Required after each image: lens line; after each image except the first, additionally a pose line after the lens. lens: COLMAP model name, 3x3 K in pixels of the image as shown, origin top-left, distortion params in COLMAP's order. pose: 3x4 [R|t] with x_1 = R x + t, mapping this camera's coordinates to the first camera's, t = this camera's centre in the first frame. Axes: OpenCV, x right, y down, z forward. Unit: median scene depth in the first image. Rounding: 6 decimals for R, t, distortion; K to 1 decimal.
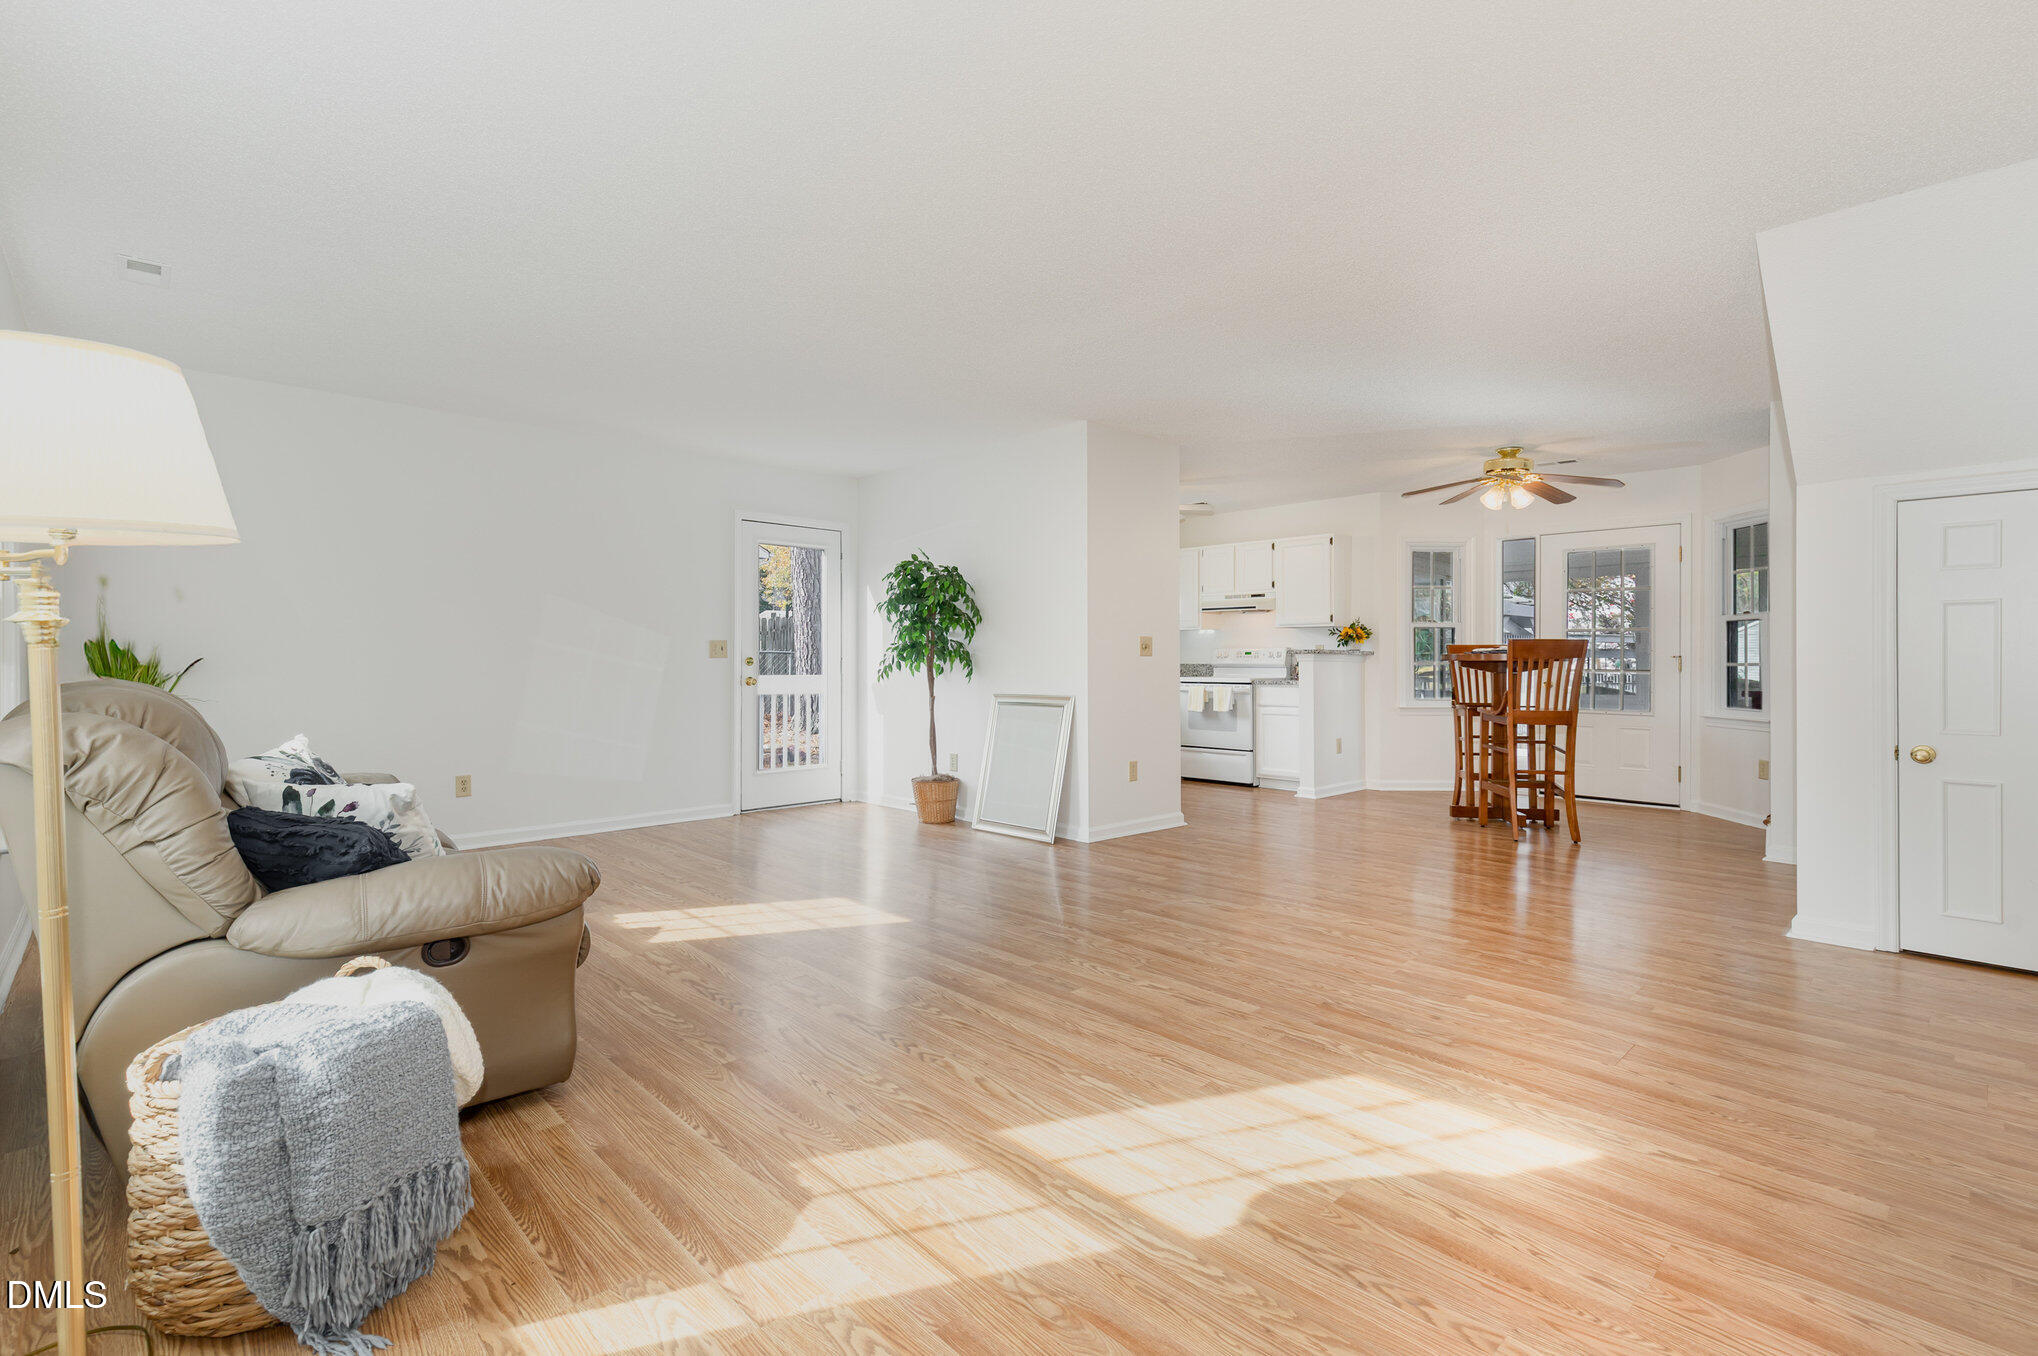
lens RADIAL K [[926.1, 0, 1019.3], [0, 926.1, 670.8], [0, 0, 1]] dist [0.009779, -0.000230]
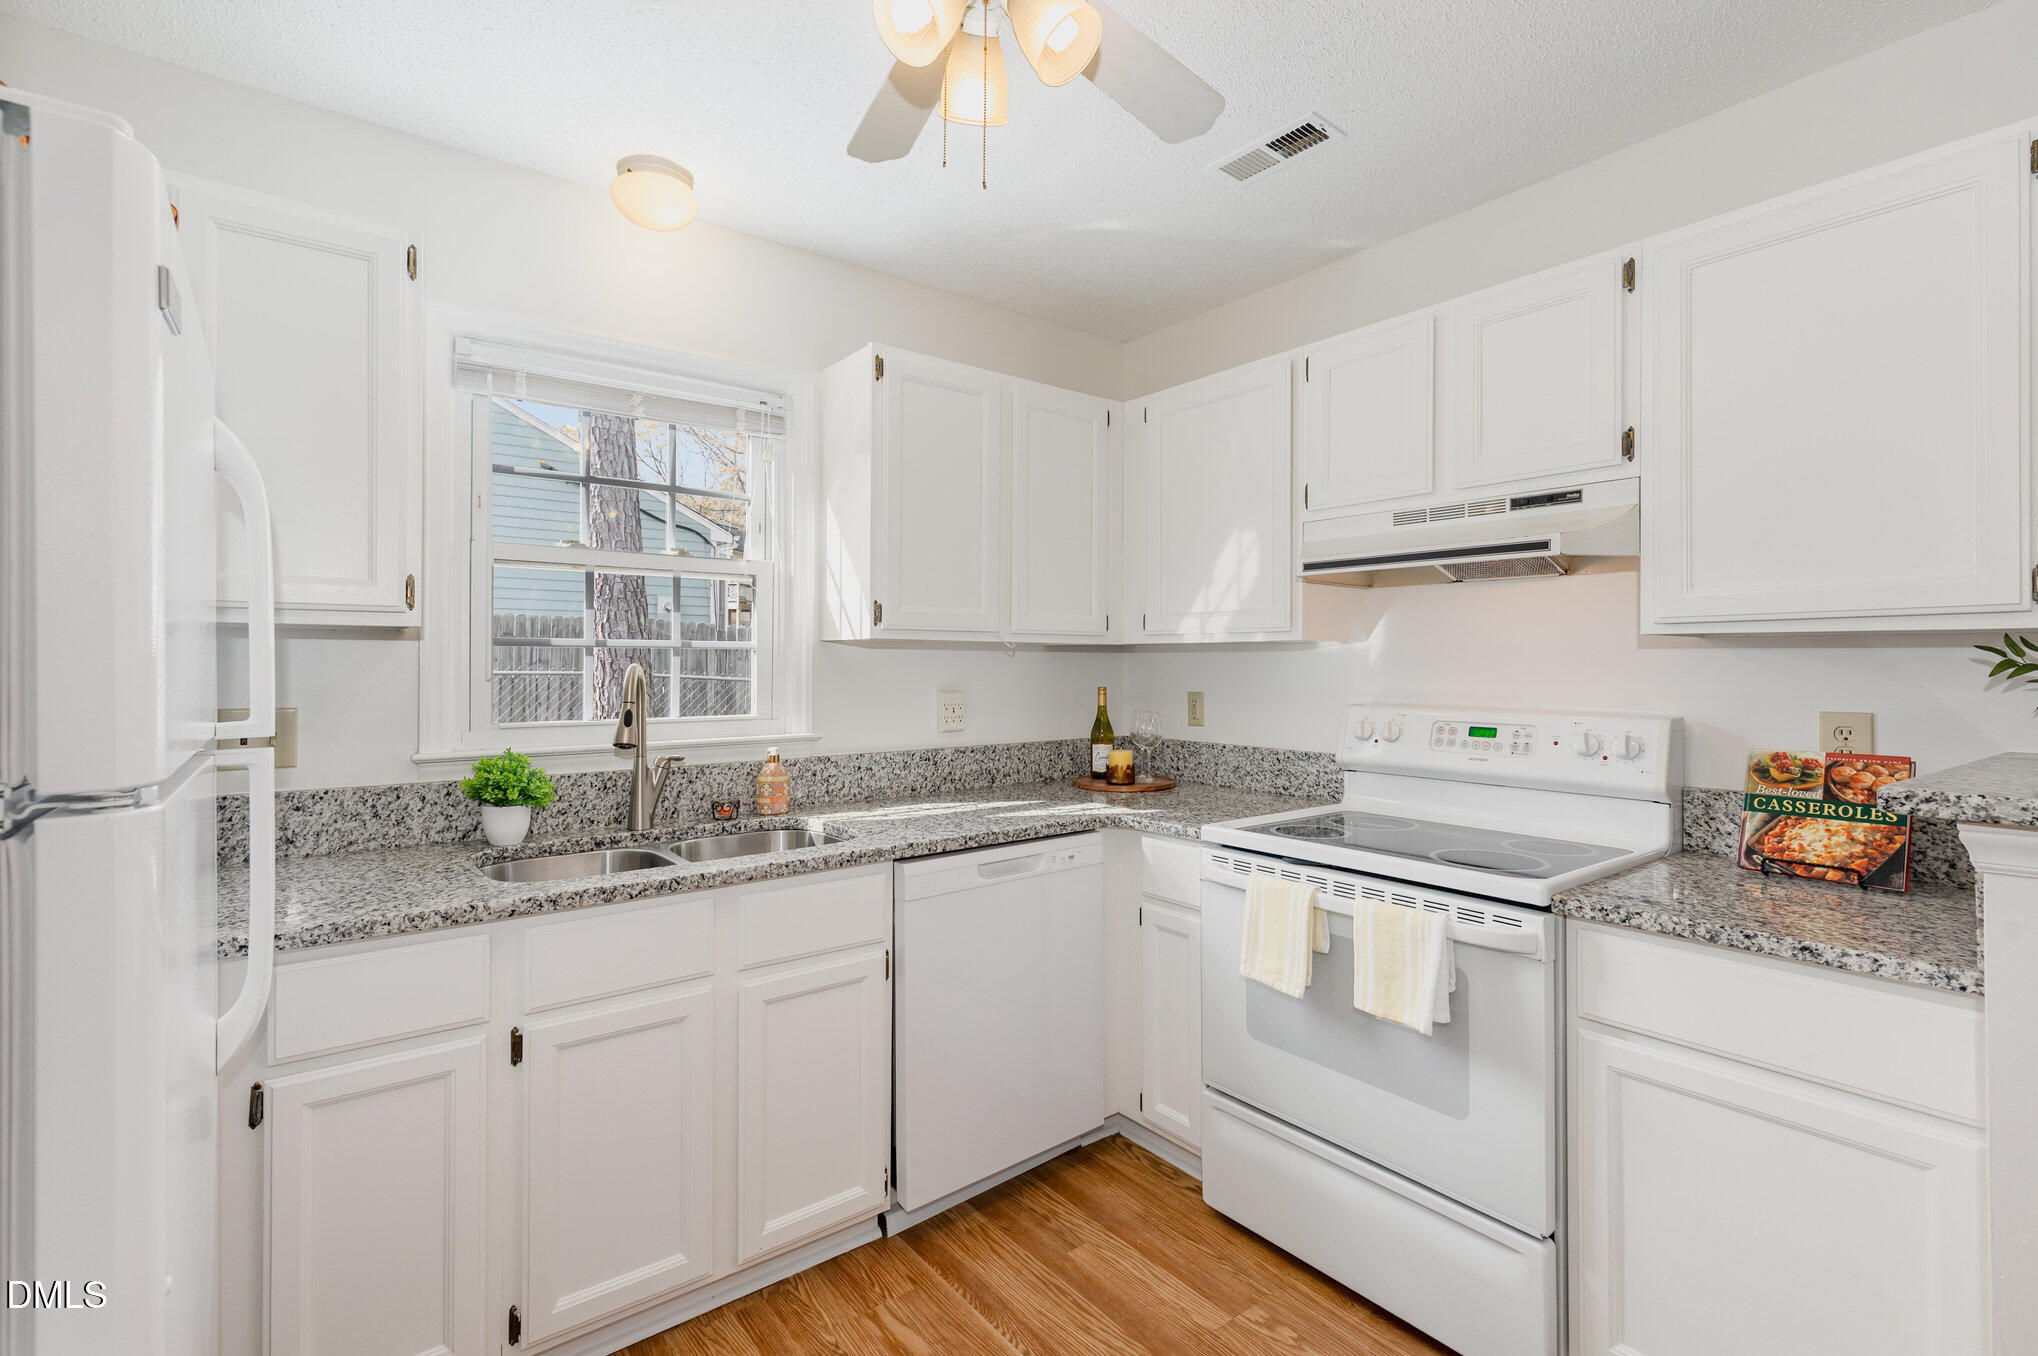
lens RADIAL K [[926.1, 0, 1018.1], [0, 926.1, 660.3], [0, 0, 1]] dist [0.009779, -0.000230]
pose [[0.993440, 0.004459, -0.114271, 0.154023], [-0.005730, 0.999925, -0.010796, -0.037715], [0.114214, 0.011380, 0.993391, 0.765958]]
